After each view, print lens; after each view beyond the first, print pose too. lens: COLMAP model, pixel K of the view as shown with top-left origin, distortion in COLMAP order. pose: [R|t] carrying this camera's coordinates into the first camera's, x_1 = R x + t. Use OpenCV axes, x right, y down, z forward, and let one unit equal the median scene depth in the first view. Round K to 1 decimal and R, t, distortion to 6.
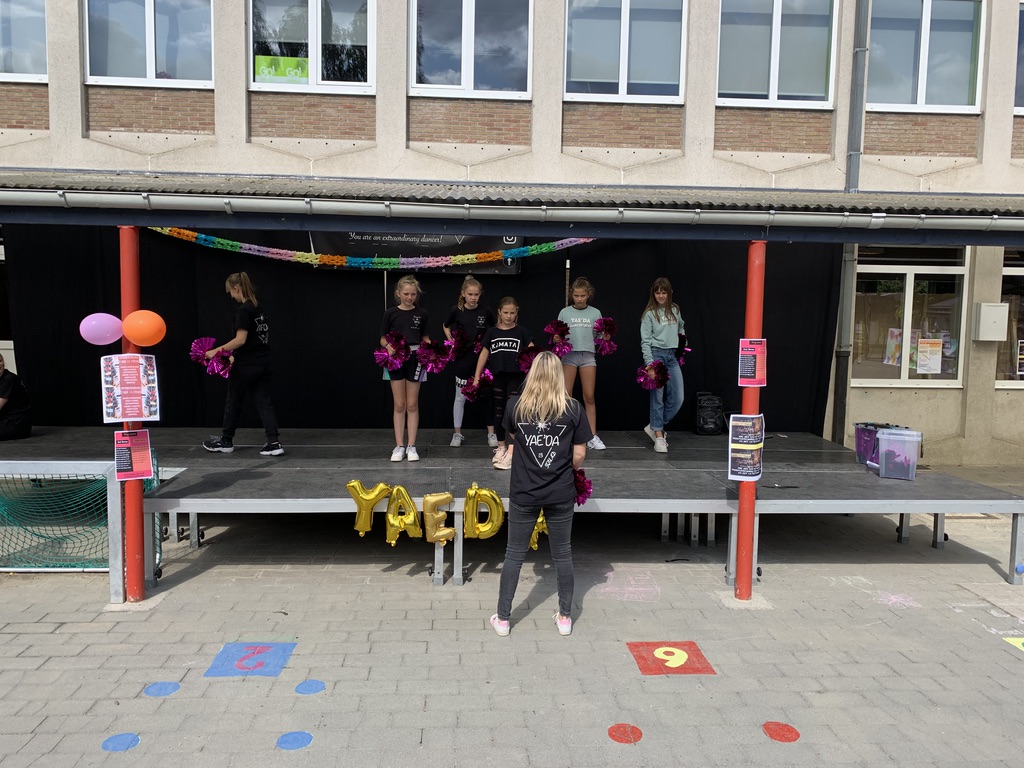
lens RADIAL K [[780.7, 0, 506.5], [0, 780.7, 372.0], [0, 0, 1]] dist [0.021574, -0.005862]
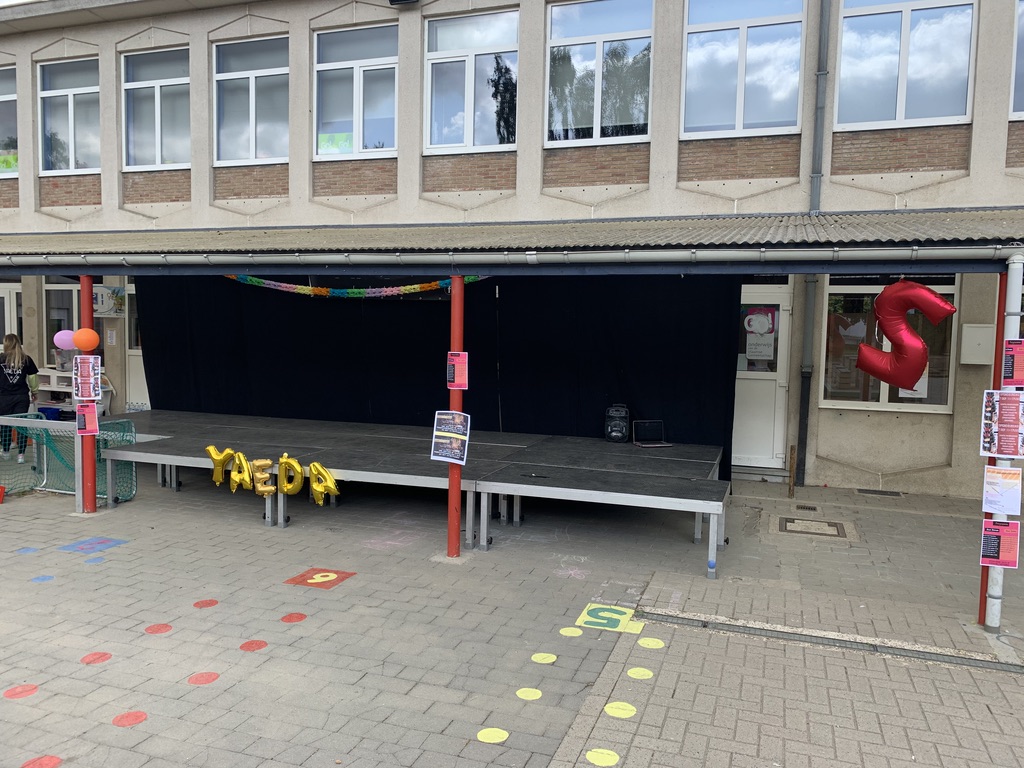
lens RADIAL K [[781.4, 0, 508.3], [0, 781.4, 376.5], [0, 0, 1]] dist [0.026696, -0.010474]
pose [[0.925084, 0.025401, -0.378911, 0.469305], [-0.033040, 0.999361, -0.013672, 0.006337], [0.378322, 0.025167, 0.925332, -0.078274]]
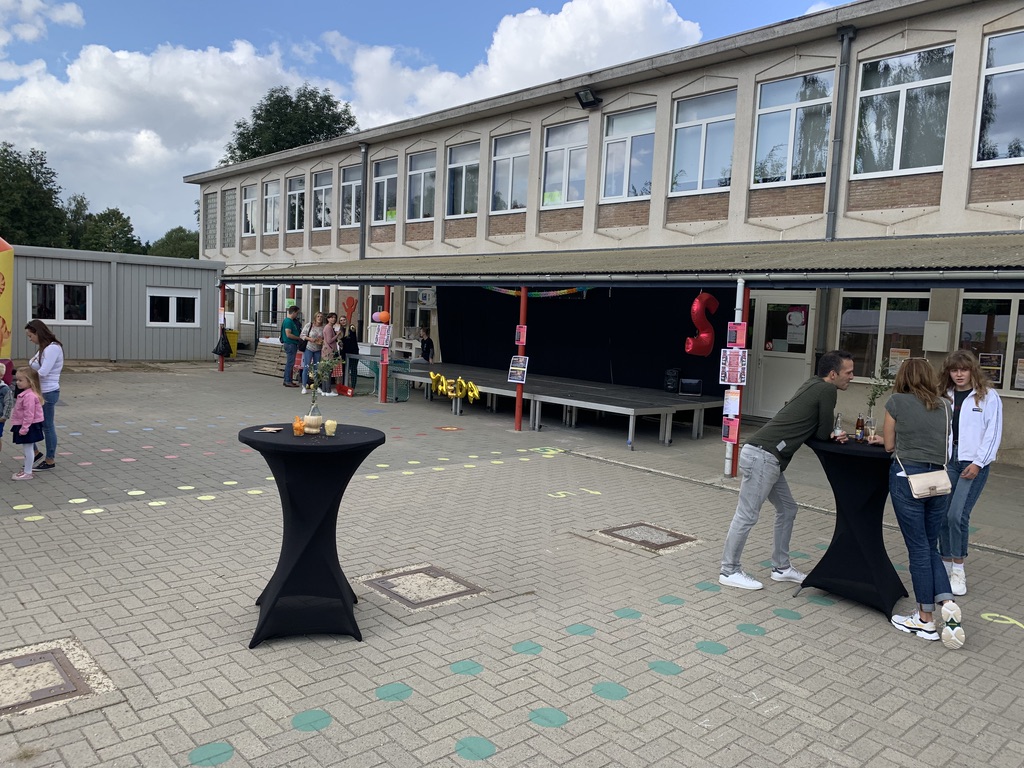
lens RADIAL K [[780.7, 0, 506.5], [0, 780.7, 372.0], [0, 0, 1]] dist [0.021574, -0.005862]
pose [[0.633861, 0.069379, -0.770329, 1.186833], [-0.091820, 0.995676, 0.014121, 0.040103], [0.767977, 0.061781, 0.637490, -0.332147]]
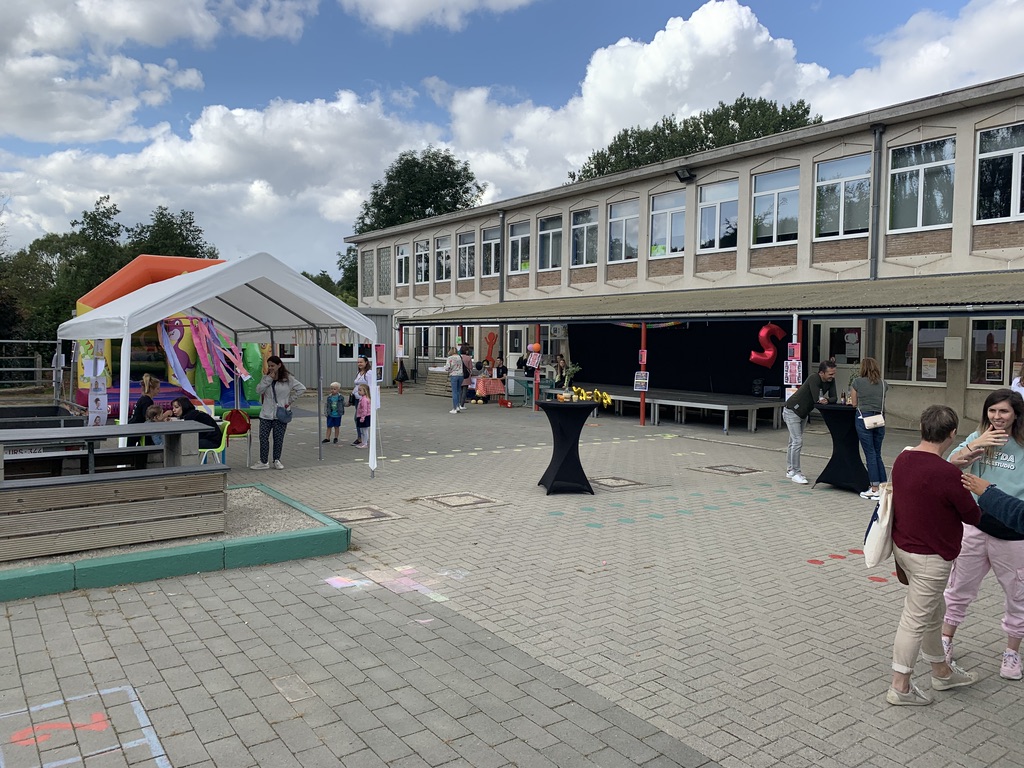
lens RADIAL K [[795.8, 0, 509.8], [0, 795.8, 377.9], [0, 0, 1]] dist [0.071845, -0.091317]
pose [[0.539529, 0.028498, -0.841485, 1.626752], [-0.061549, 0.998088, -0.005661, 0.073859], [0.839714, 0.054847, 0.540251, -0.780997]]
